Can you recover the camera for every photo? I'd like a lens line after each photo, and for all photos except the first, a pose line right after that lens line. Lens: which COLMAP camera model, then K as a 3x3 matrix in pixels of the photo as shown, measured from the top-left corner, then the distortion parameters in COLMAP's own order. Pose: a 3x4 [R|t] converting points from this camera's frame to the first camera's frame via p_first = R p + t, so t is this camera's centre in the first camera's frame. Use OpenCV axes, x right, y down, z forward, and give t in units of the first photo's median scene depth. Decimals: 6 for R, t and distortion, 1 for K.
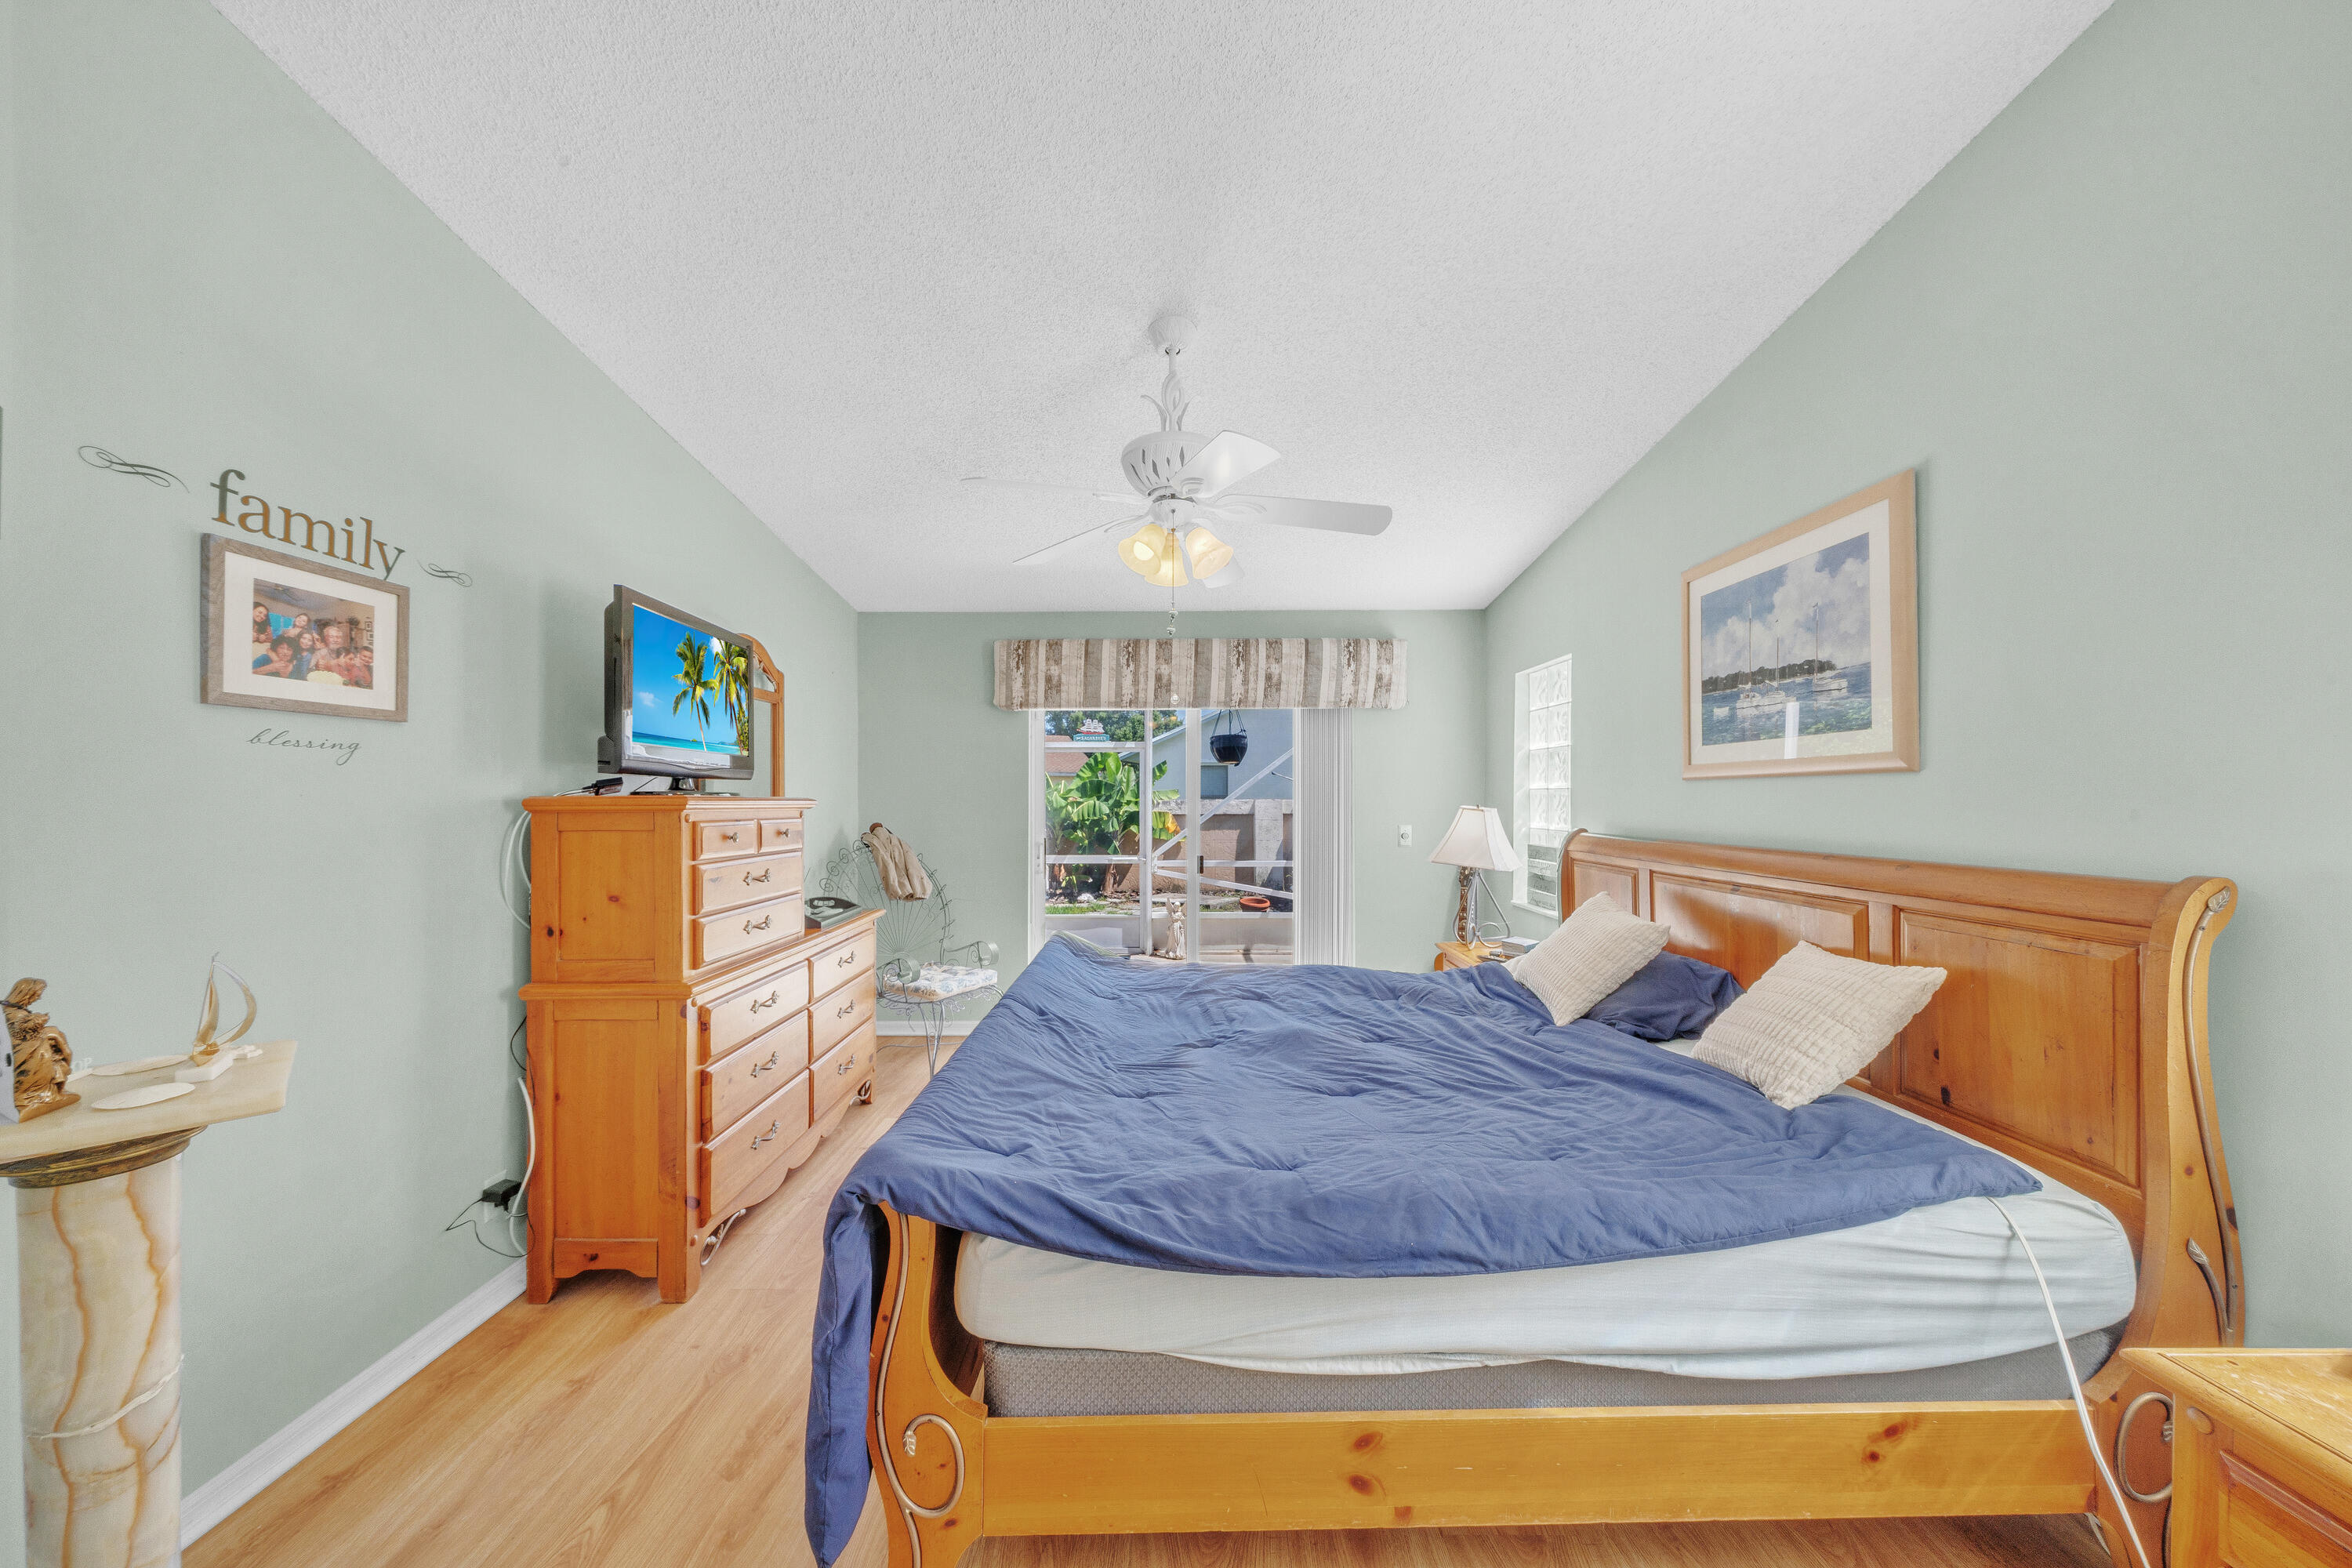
lens RADIAL K [[804.2, 0, 1163.9], [0, 804.2, 799.3], [0, 0, 1]] dist [-0.005257, 0.000155]
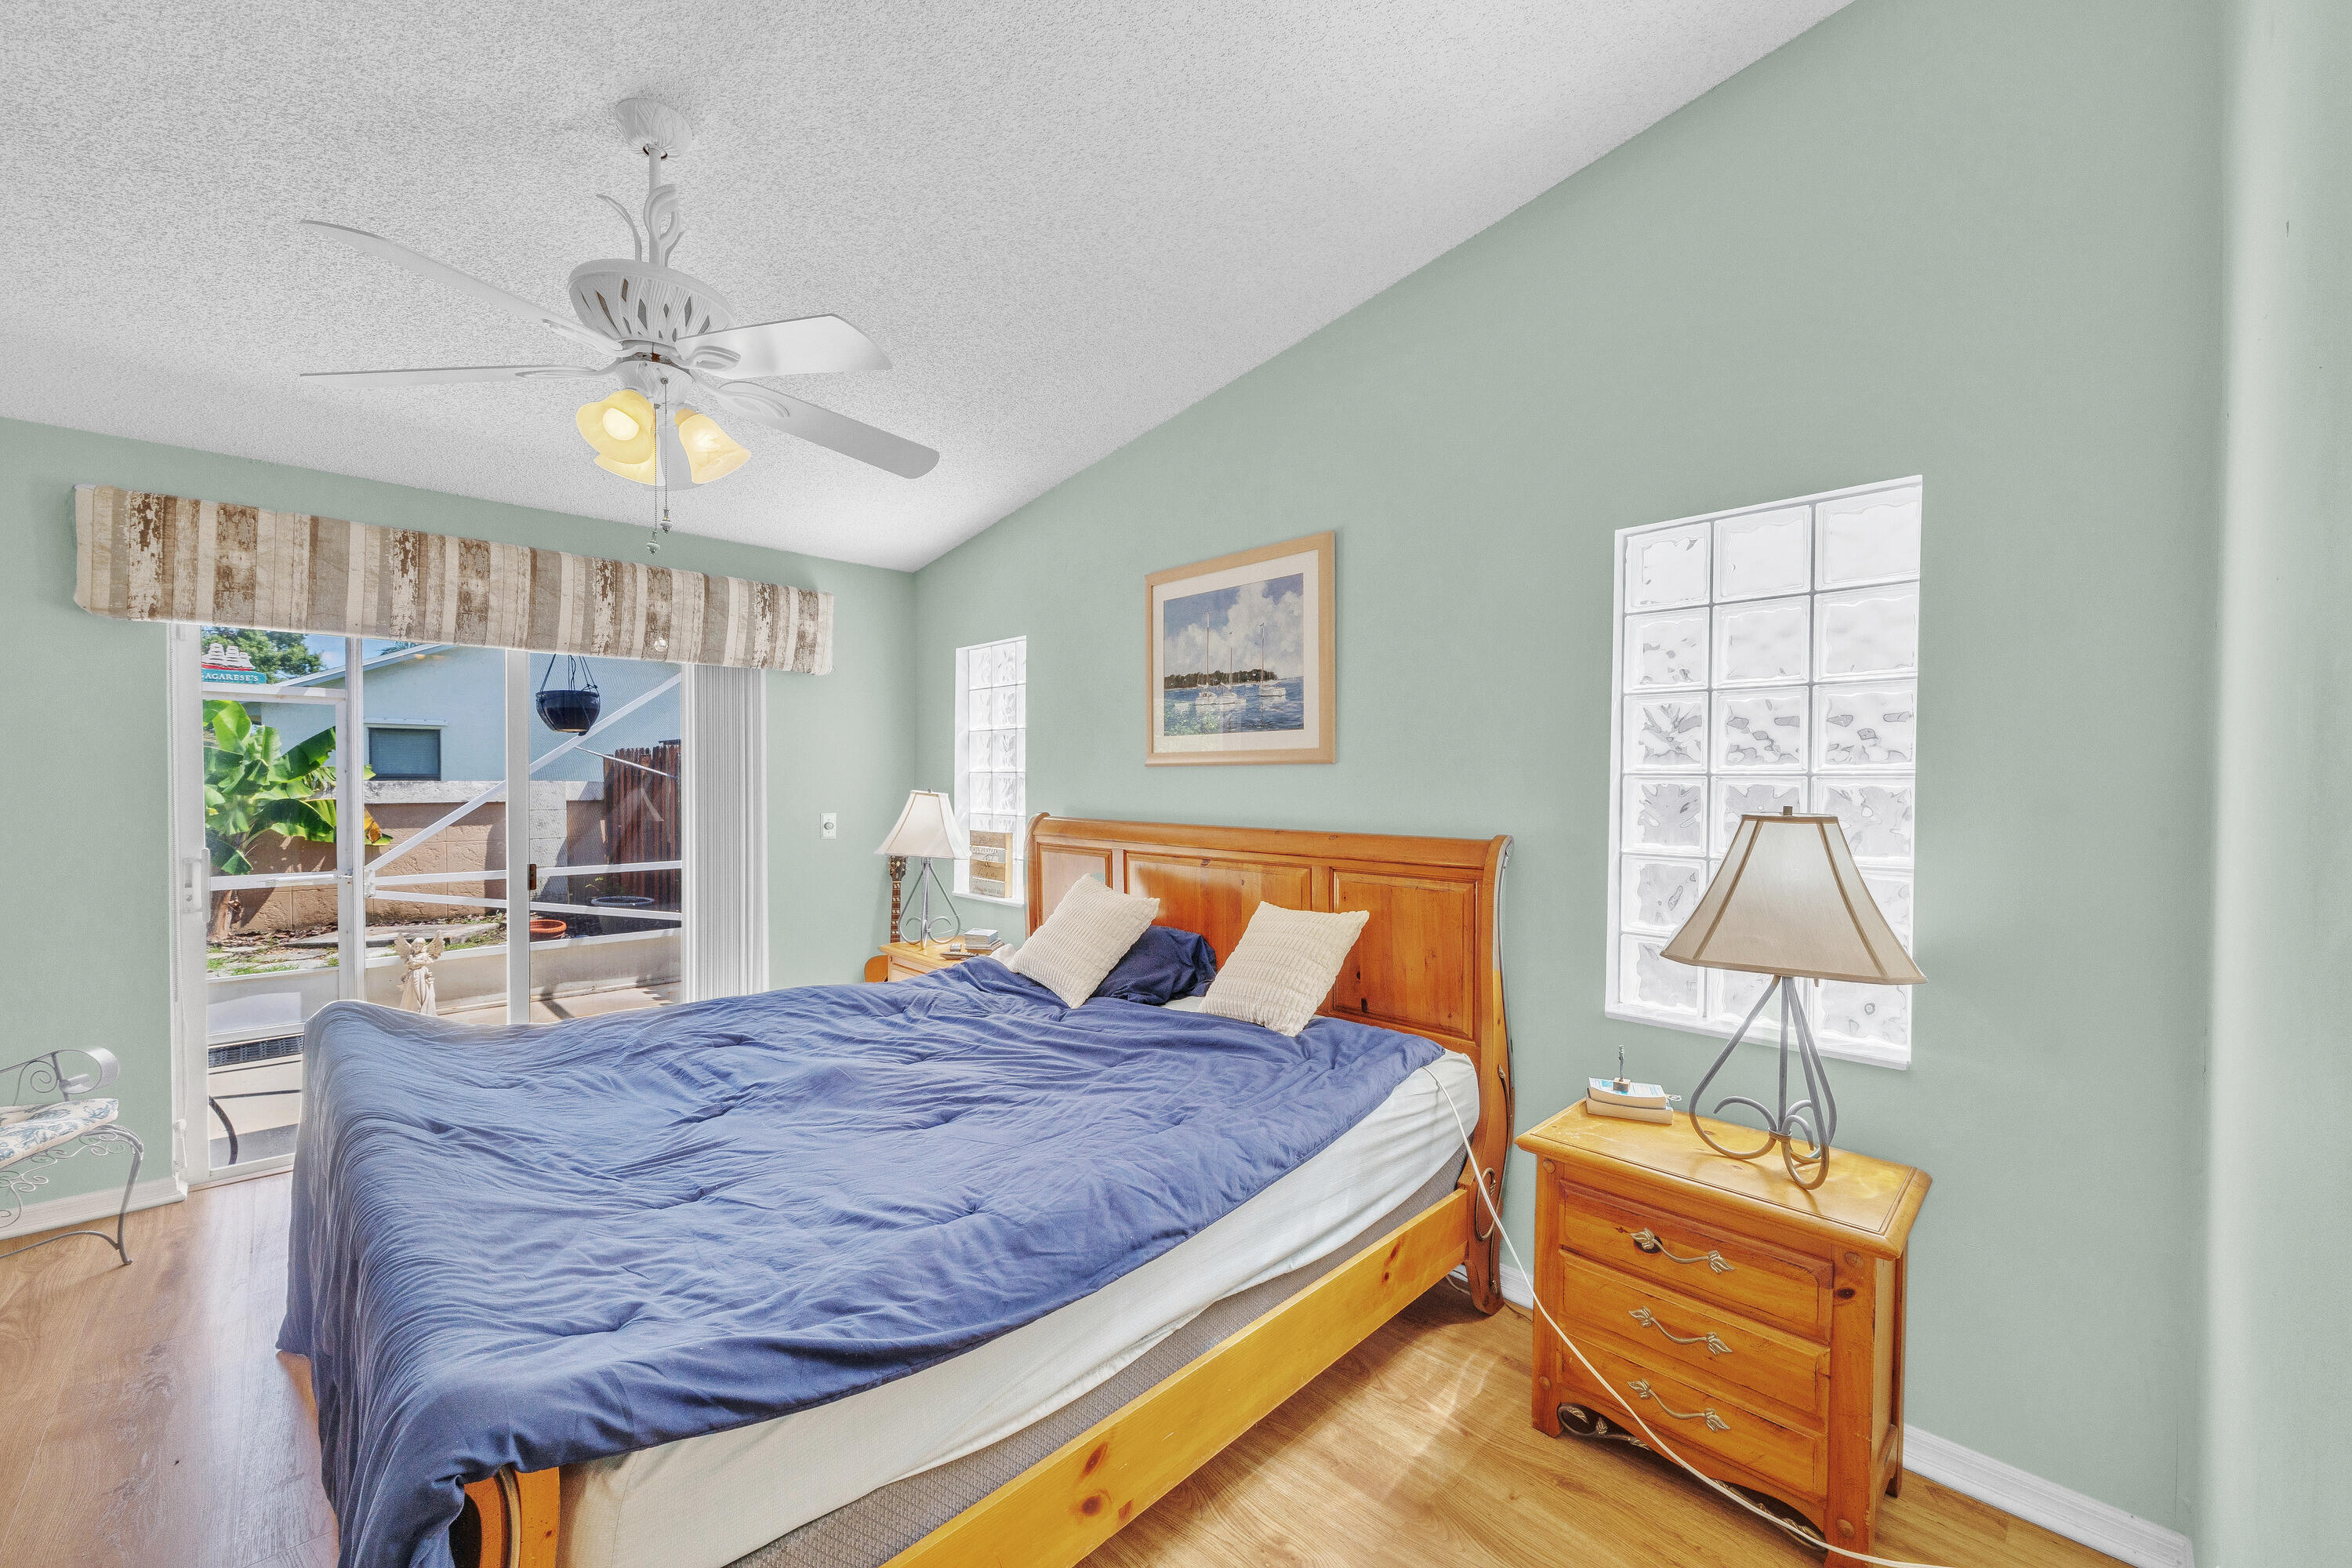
lens RADIAL K [[921.5, 0, 1195.9], [0, 921.5, 796.6], [0, 0, 1]] dist [-0.004302, 0.000174]
pose [[0.702632, -0.009568, 0.711489, -0.214221], [-0.002920, 0.999862, 0.016330, -0.003767], [-0.711548, -0.013551, 0.702507, 0.075425]]
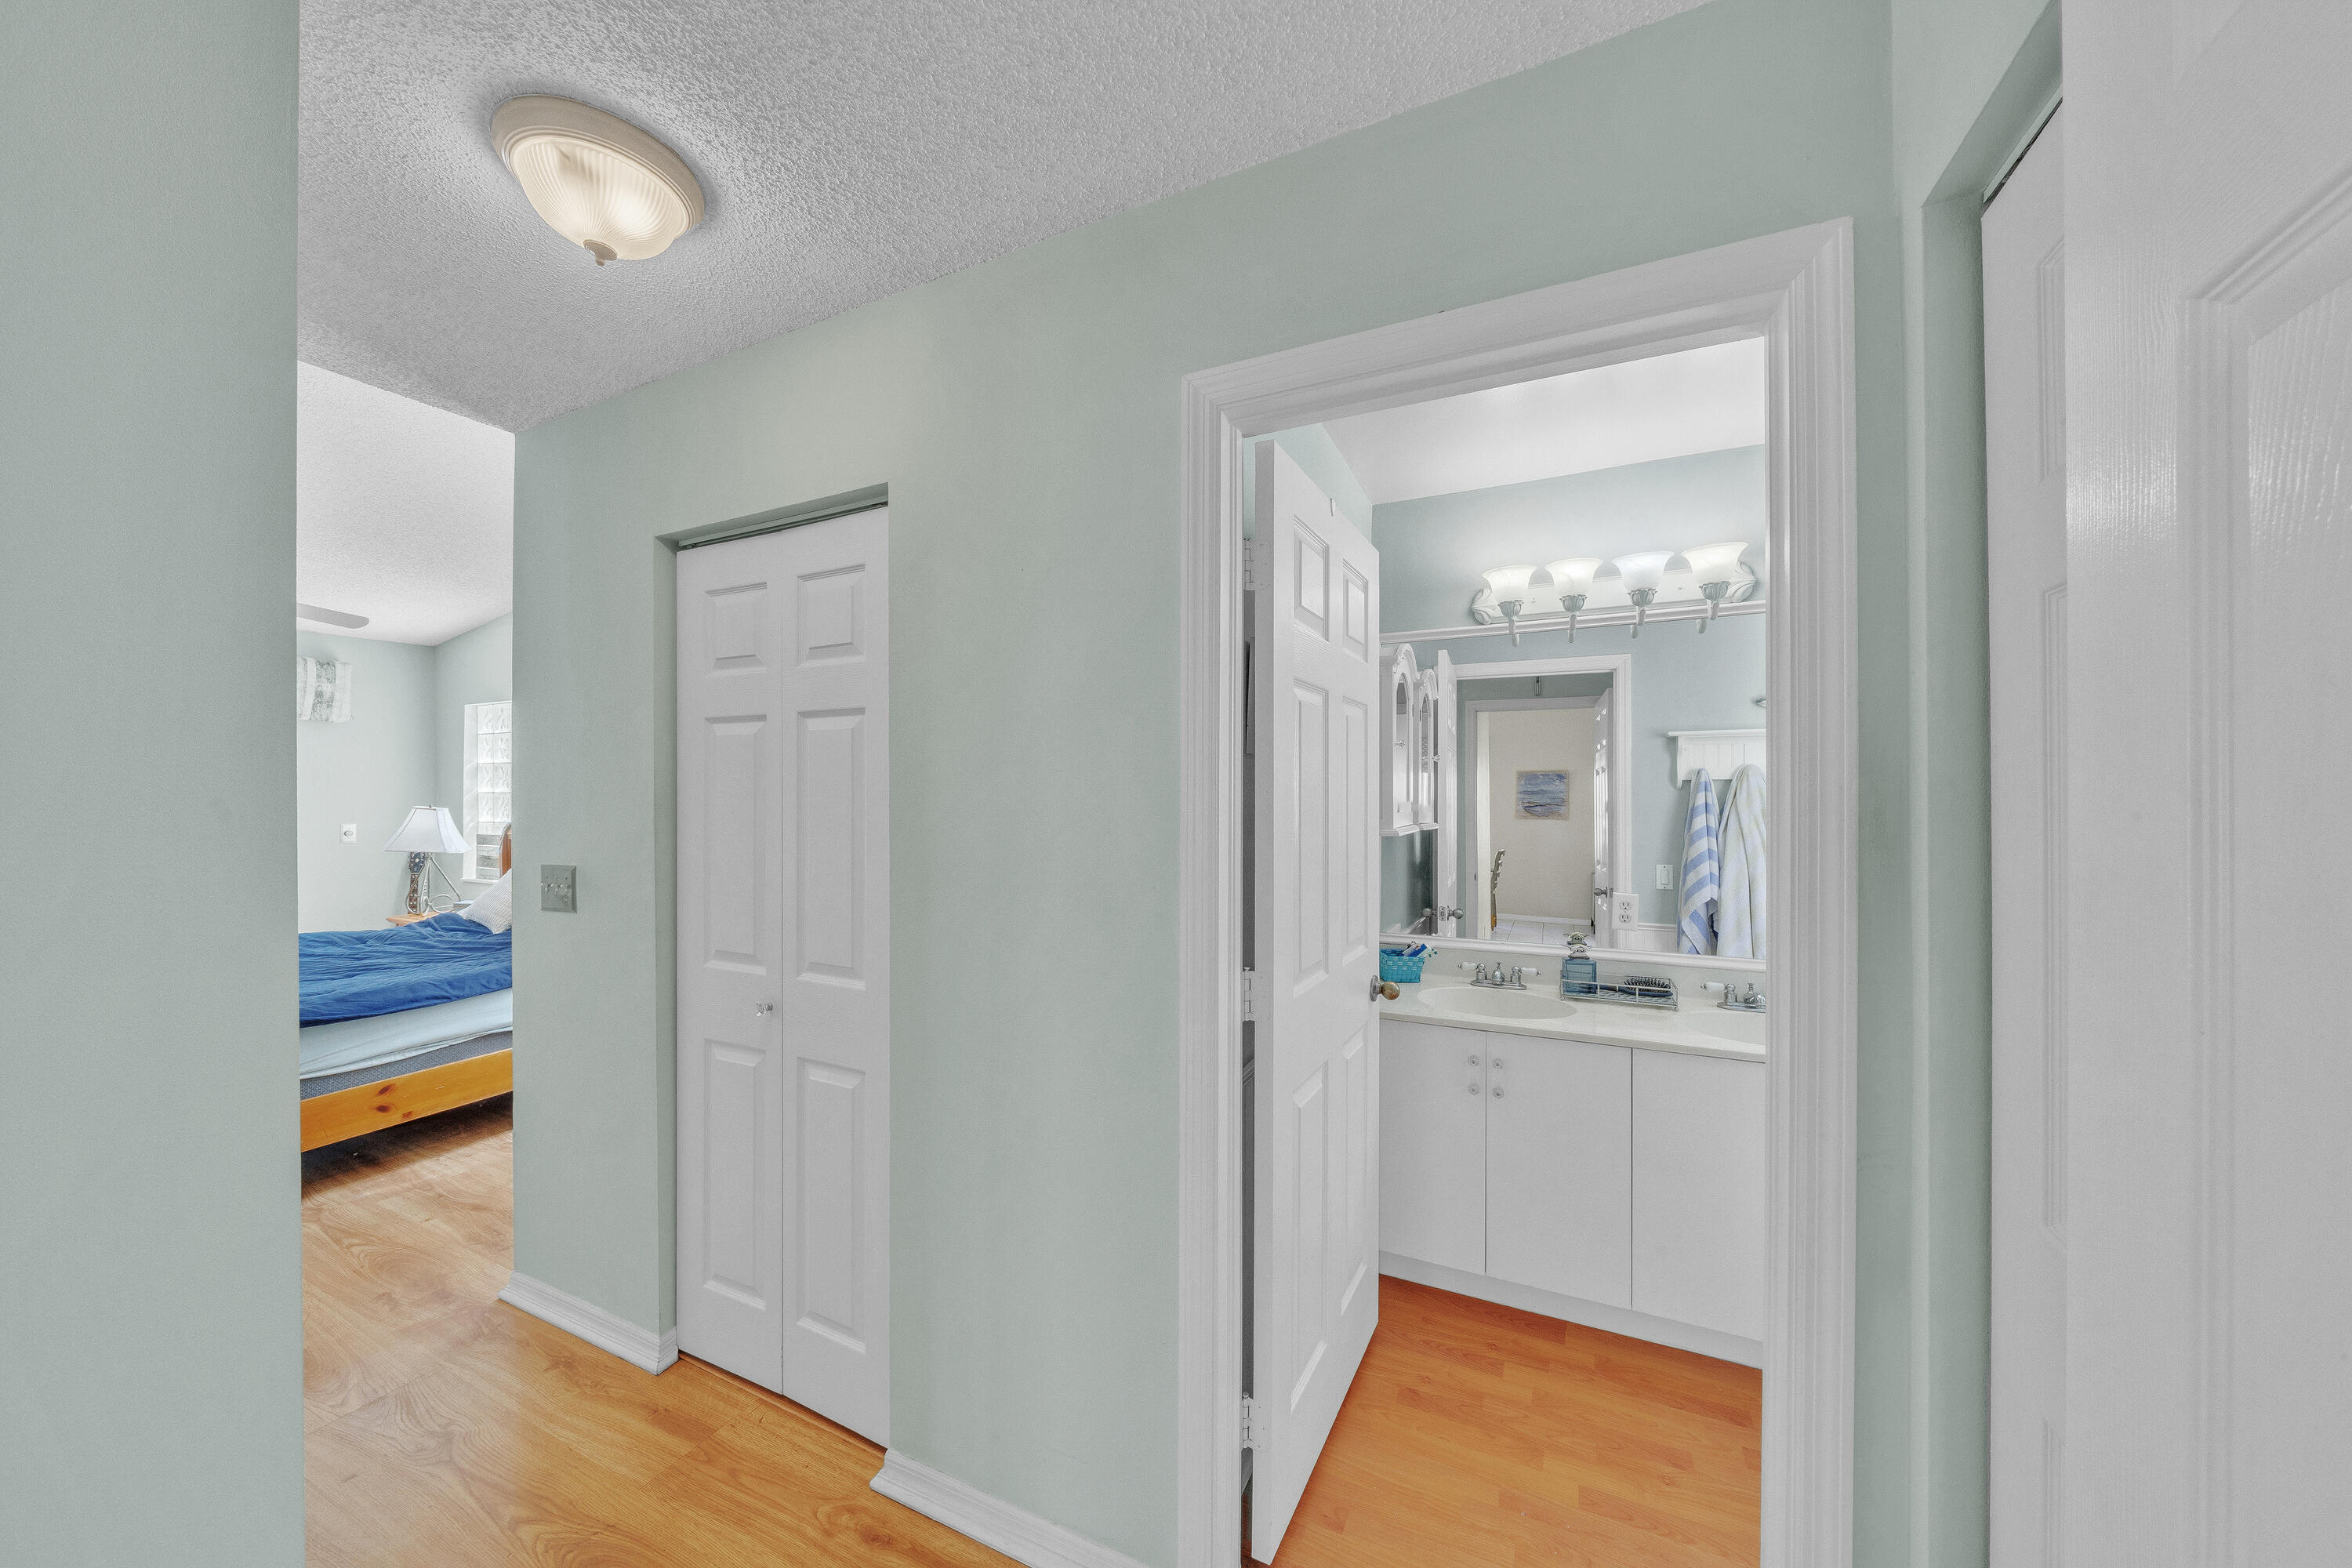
lens RADIAL K [[804.2, 0, 1152.9], [0, 804.2, 792.1], [0, 0, 1]] dist [-0.005257, 0.000155]
pose [[0.434606, -0.001165, 0.900620, -0.409403], [0.005288, 0.999985, -0.001259, -0.010052], [-0.900605, 0.005310, 0.434606, -0.942913]]
